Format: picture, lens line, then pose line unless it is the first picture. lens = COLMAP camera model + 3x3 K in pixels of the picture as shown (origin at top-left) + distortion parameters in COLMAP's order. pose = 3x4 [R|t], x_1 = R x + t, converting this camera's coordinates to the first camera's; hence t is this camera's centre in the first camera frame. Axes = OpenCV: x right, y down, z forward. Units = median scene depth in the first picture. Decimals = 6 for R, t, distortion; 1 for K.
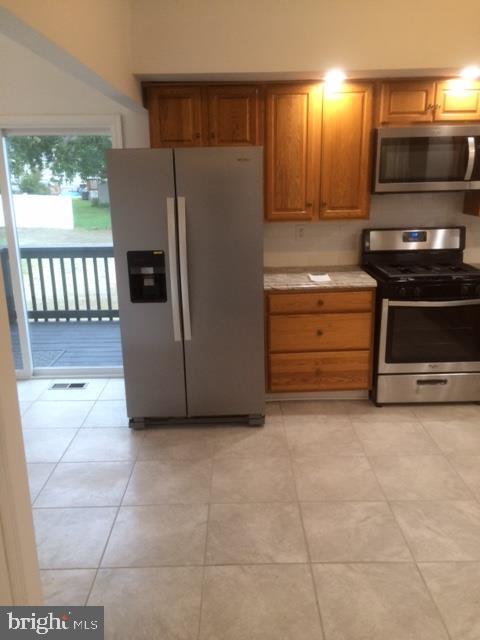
lens RADIAL K [[549.9, 0, 240.0], [0, 549.9, 320.0], [0, 0, 1]] dist [0.079769, -0.103628]
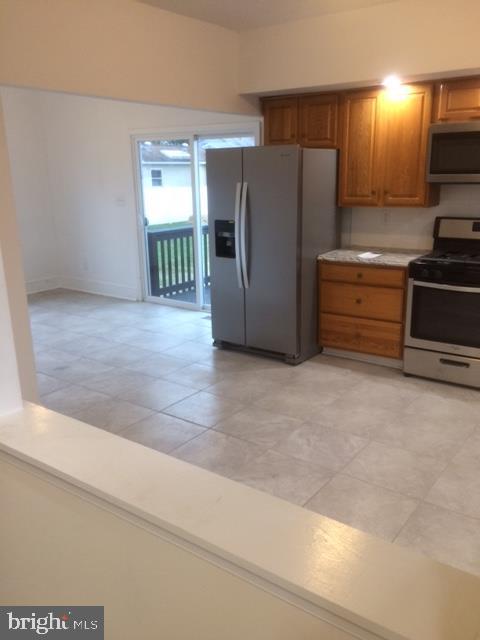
lens RADIAL K [[549.9, 0, 240.0], [0, 549.9, 320.0], [0, 0, 1]] dist [0.079769, -0.103628]
pose [[0.802671, 0.163984, -0.573436, 0.628706], [-0.154052, 0.985837, 0.066281, 0.023767], [0.576183, 0.035137, 0.816565, -0.111637]]
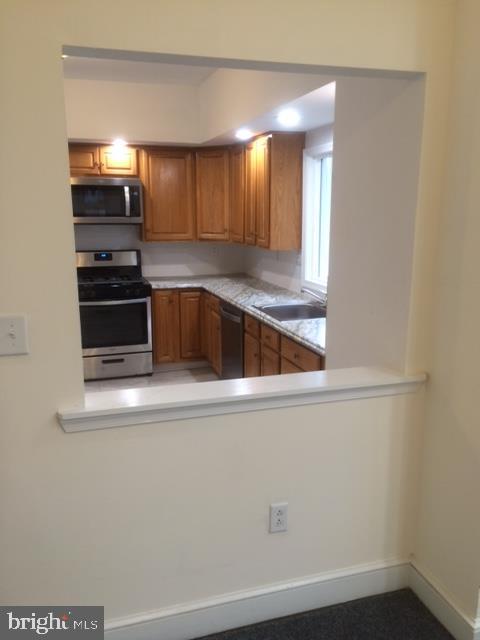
lens RADIAL K [[549.9, 0, 240.0], [0, 549.9, 320.0], [0, 0, 1]] dist [0.079769, -0.103628]
pose [[0.958413, -0.043363, 0.282070, 0.272748], [0.061479, 0.996554, -0.055689, 0.108376], [-0.278683, 0.070714, 0.957776, -0.409609]]
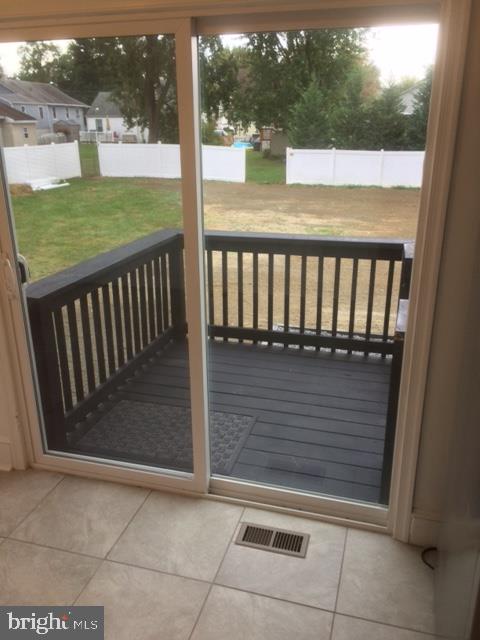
lens RADIAL K [[549.9, 0, 240.0], [0, 549.9, 320.0], [0, 0, 1]] dist [0.079769, -0.103628]
pose [[0.958164, 0.105886, -0.265914, -0.259900], [-0.083831, 0.992131, 0.092999, -0.147430], [0.273669, -0.066816, 0.959500, 0.595214]]
